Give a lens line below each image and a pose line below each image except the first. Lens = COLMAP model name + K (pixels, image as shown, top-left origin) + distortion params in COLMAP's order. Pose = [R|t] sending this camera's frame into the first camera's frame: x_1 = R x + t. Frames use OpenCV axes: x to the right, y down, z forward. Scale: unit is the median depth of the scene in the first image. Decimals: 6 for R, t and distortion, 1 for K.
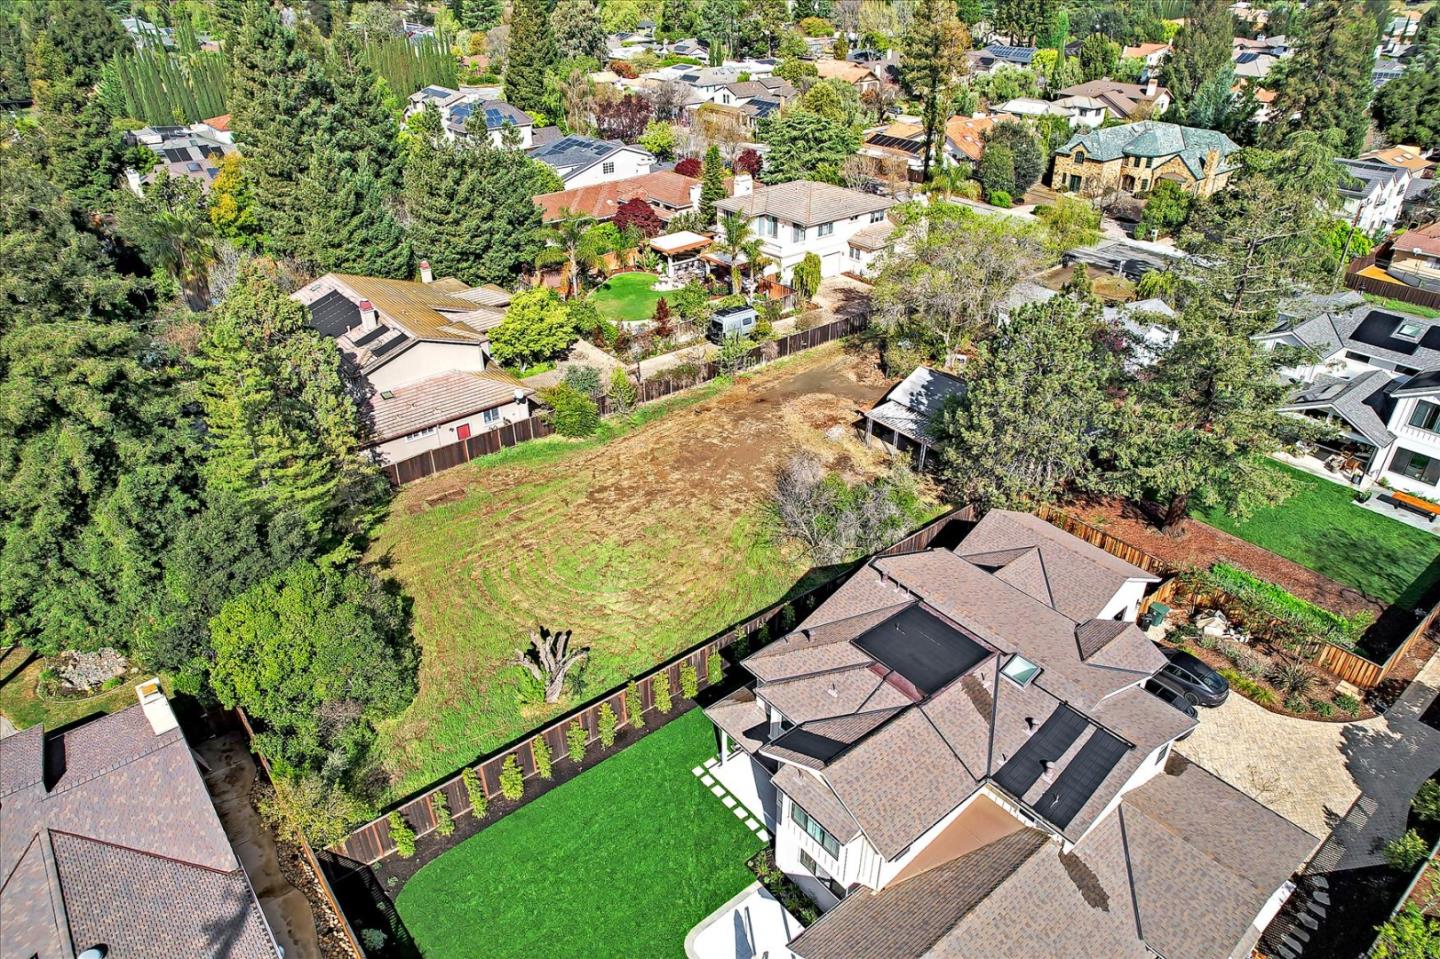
lens RADIAL K [[924.4, 0, 724.6], [0, 924.4, 480.7], [0, 0, 1]] dist [-0.083280, 0.072358]
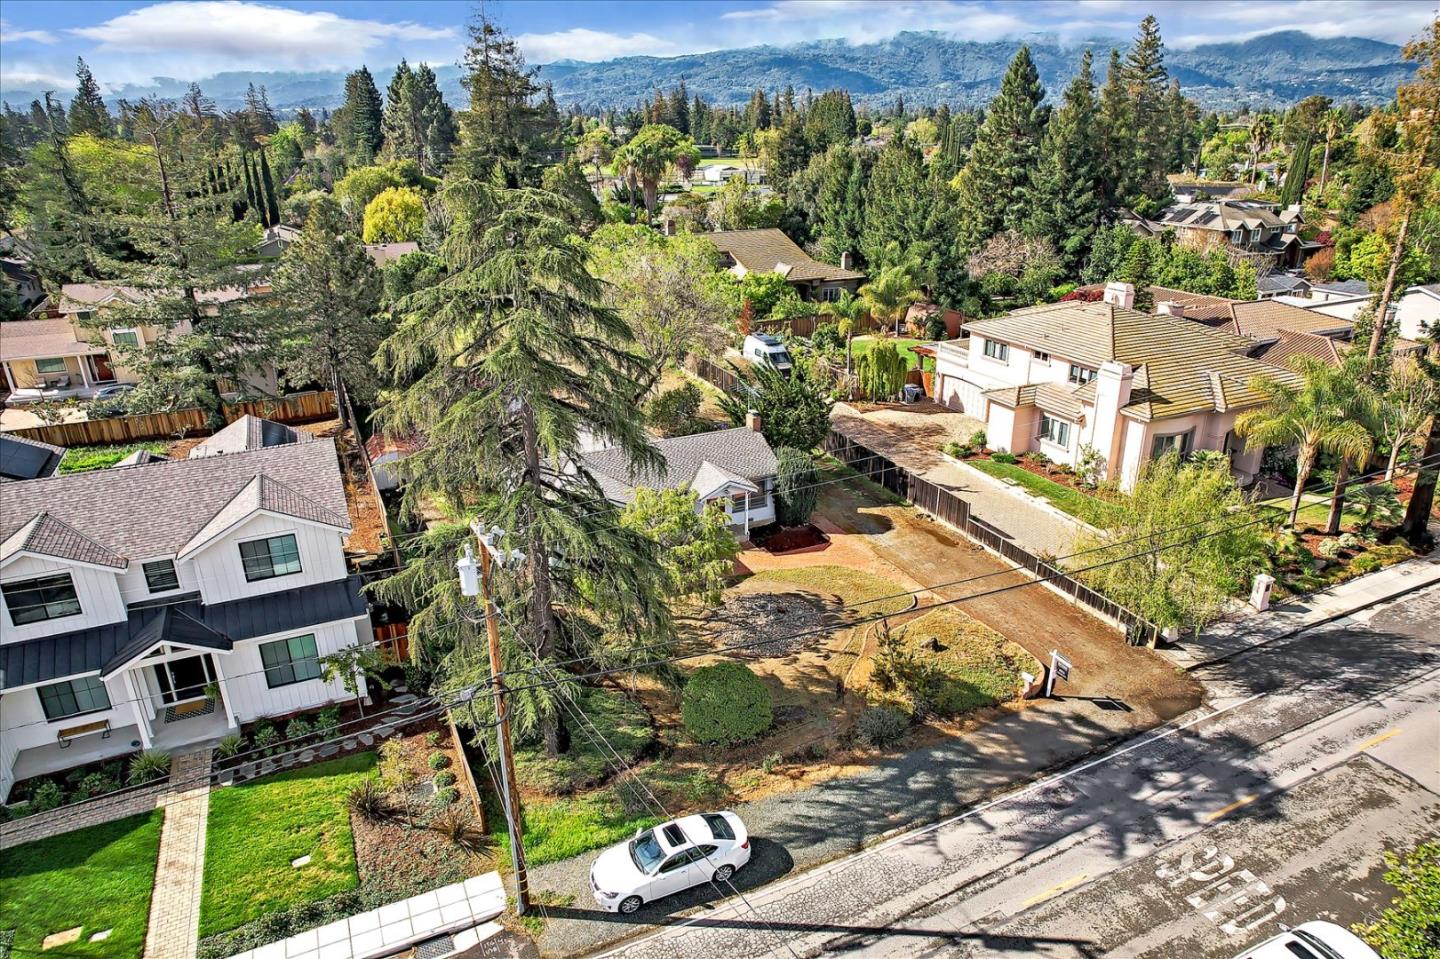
lens RADIAL K [[924.4, 0, 724.6], [0, 924.4, 480.7], [0, 0, 1]] dist [-0.083280, 0.072358]
pose [[-0.237432, 0.356899, -0.903465, 0.749691], [-0.491900, 0.757828, 0.428639, -0.373513], [0.837652, 0.546187, -0.004374, 0.858618]]
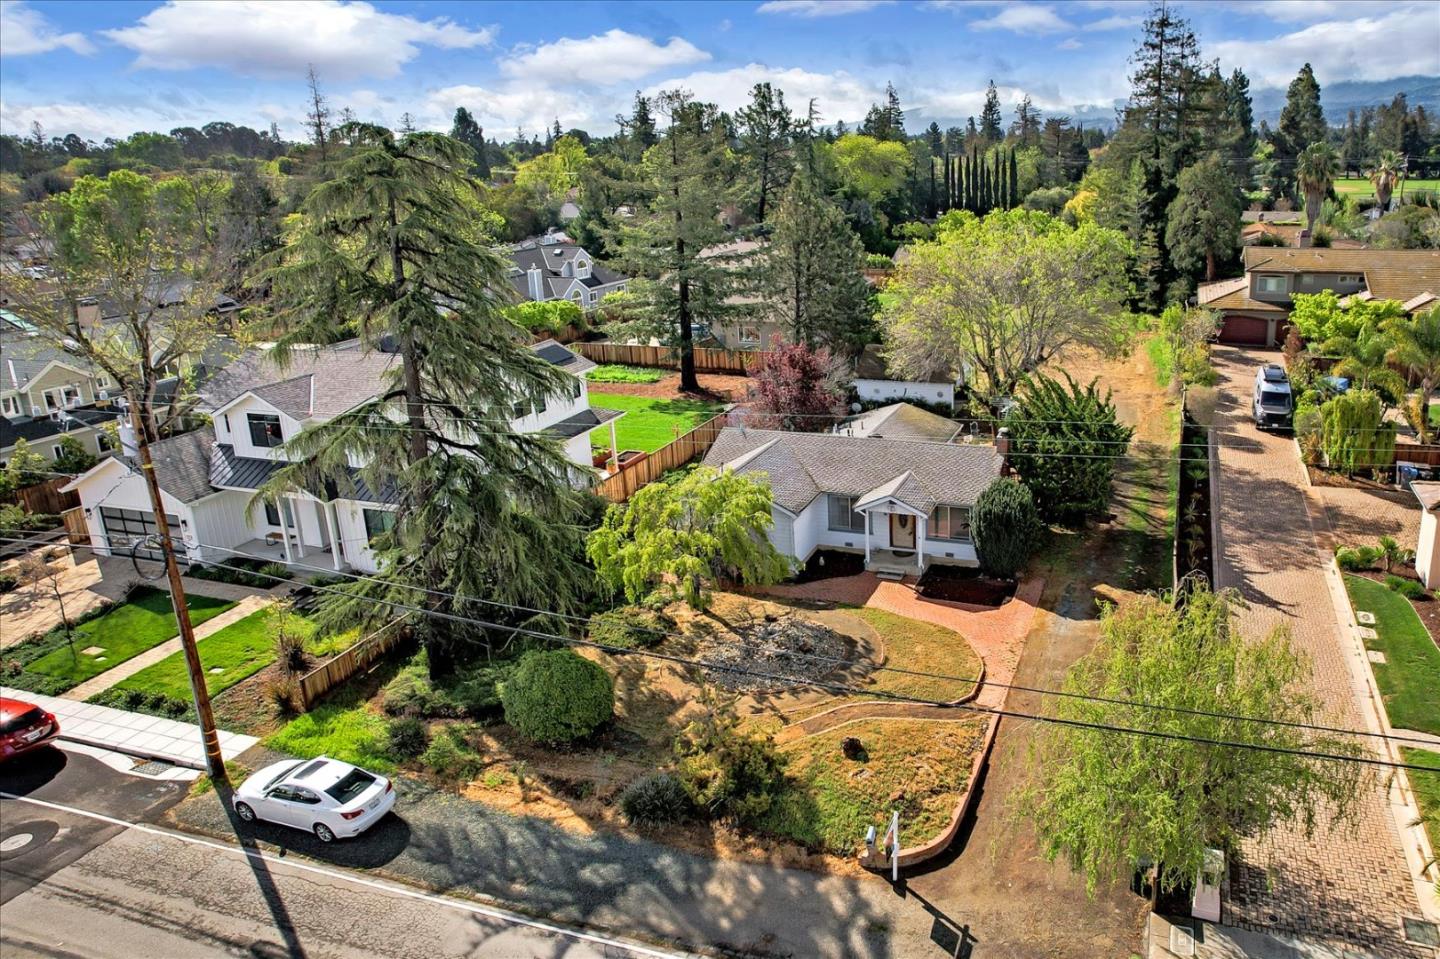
lens RADIAL K [[981.7, 0, 922.2], [0, 981.7, 412.3], [0, 0, 1]] dist [-0.054769, 0.017240]
pose [[-0.815523, 0.158920, -0.556477, 0.546373], [-0.288559, 0.721841, 0.629031, -0.462637], [0.501653, 0.673565, -0.542821, 1.062265]]
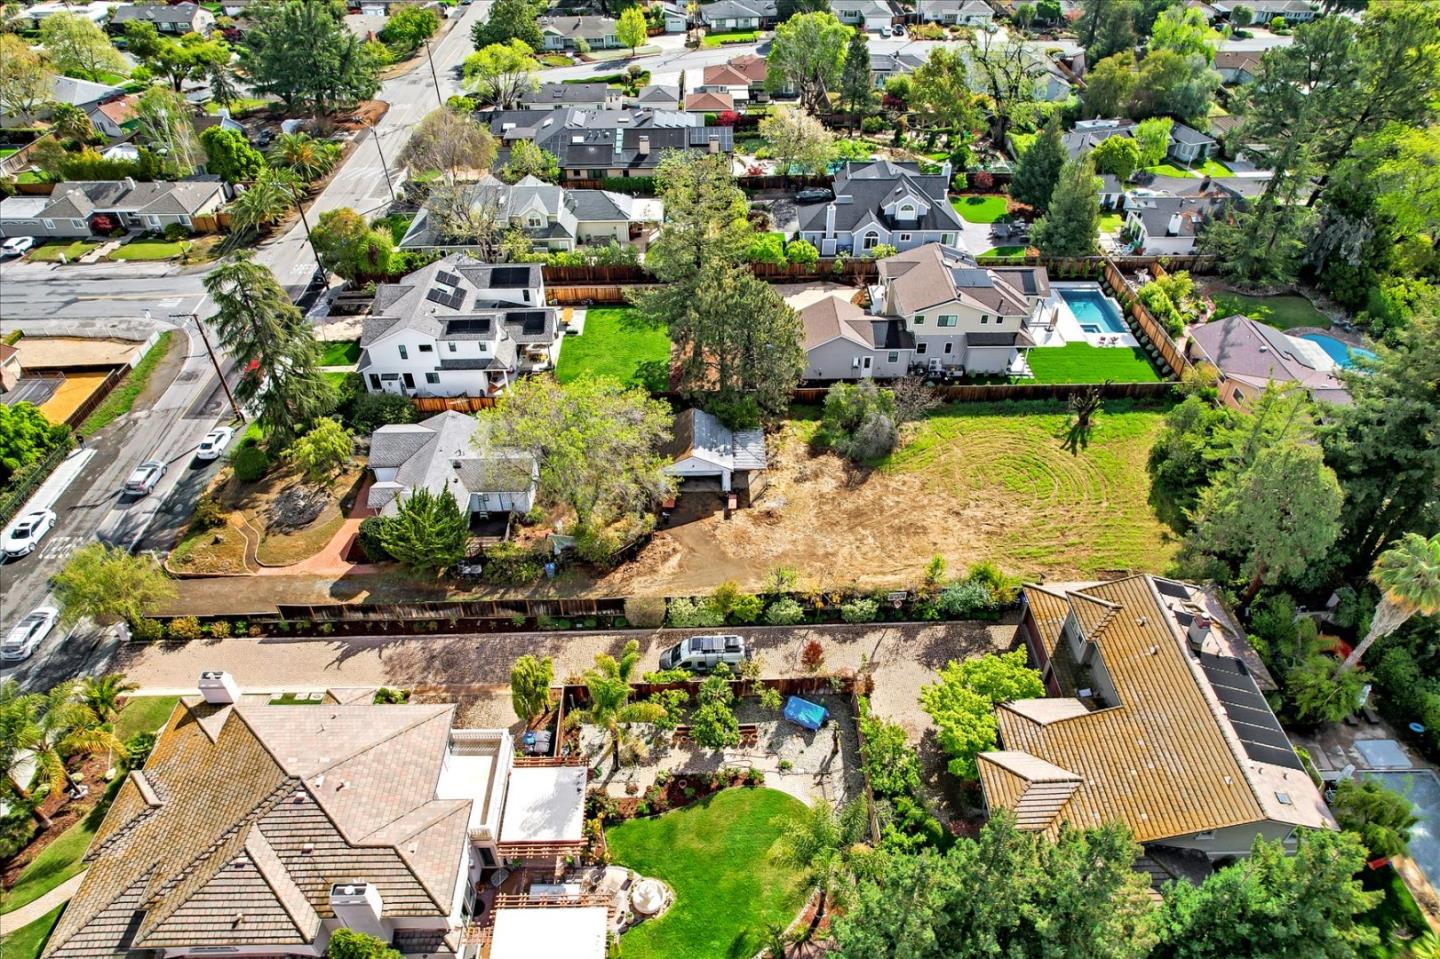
lens RADIAL K [[924.4, 0, 724.6], [0, 924.4, 480.7], [0, 0, 1]] dist [-0.083280, 0.072358]
pose [[-0.787028, -0.393220, 0.475357, -0.255031], [0.315916, 0.404952, 0.858028, -0.742146], [-0.529890, 0.825465, -0.194484, 0.845565]]
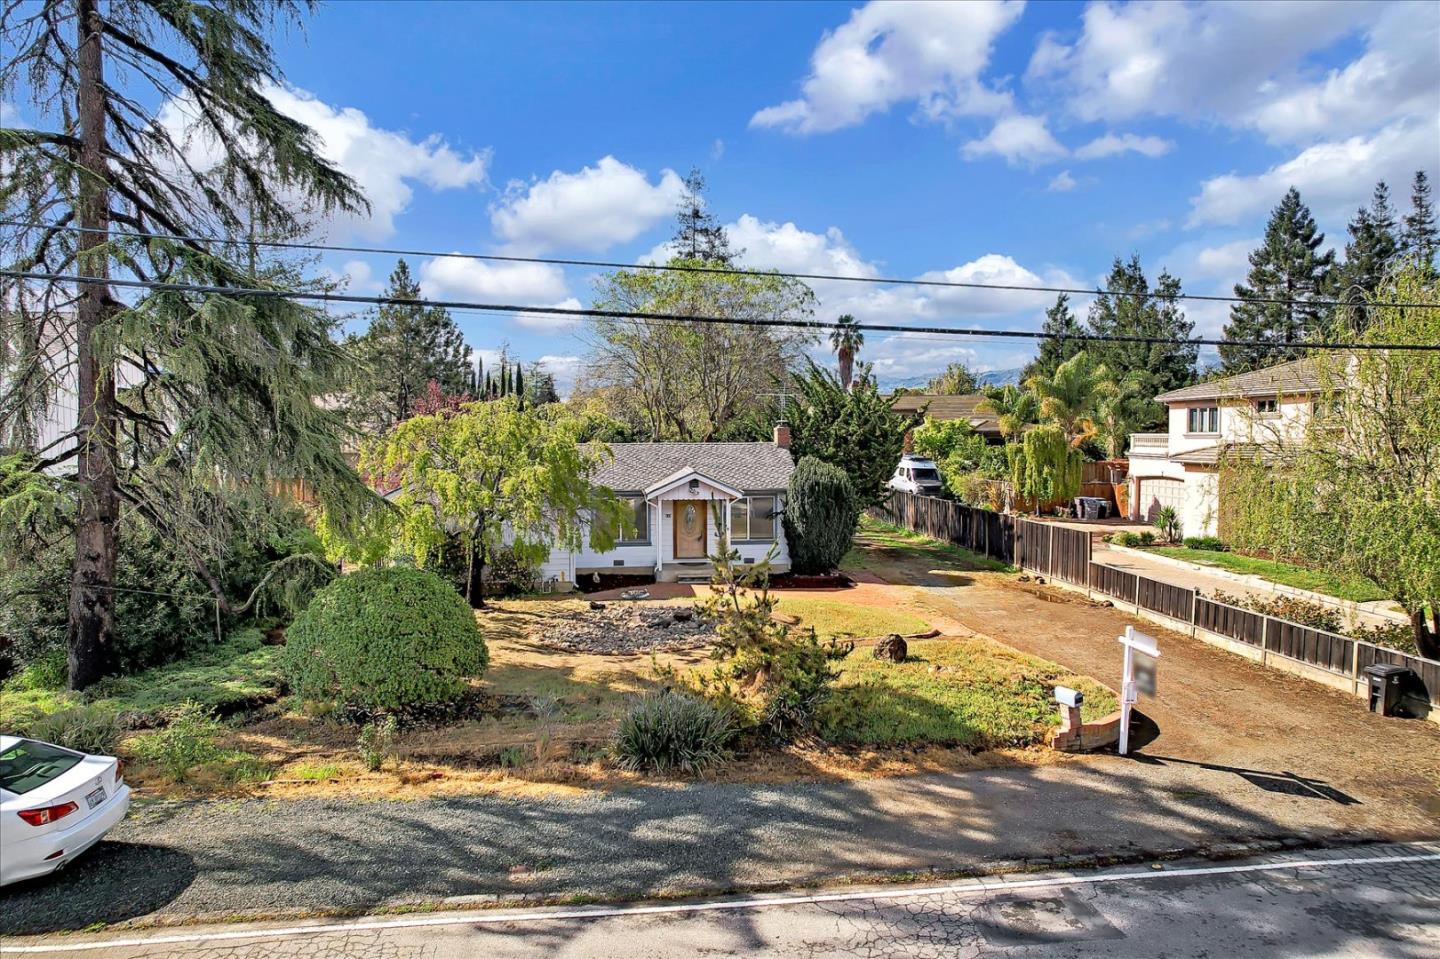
lens RADIAL K [[919.5, 0, 727.0], [0, 919.5, 486.4], [0, 0, 1]] dist [-0.081405, 0.074165]
pose [[-0.532514, 0.050135, -0.844935, 0.587932], [-0.432048, 0.842303, 0.322273, -0.277320], [0.727849, 0.536667, -0.426877, 0.998111]]
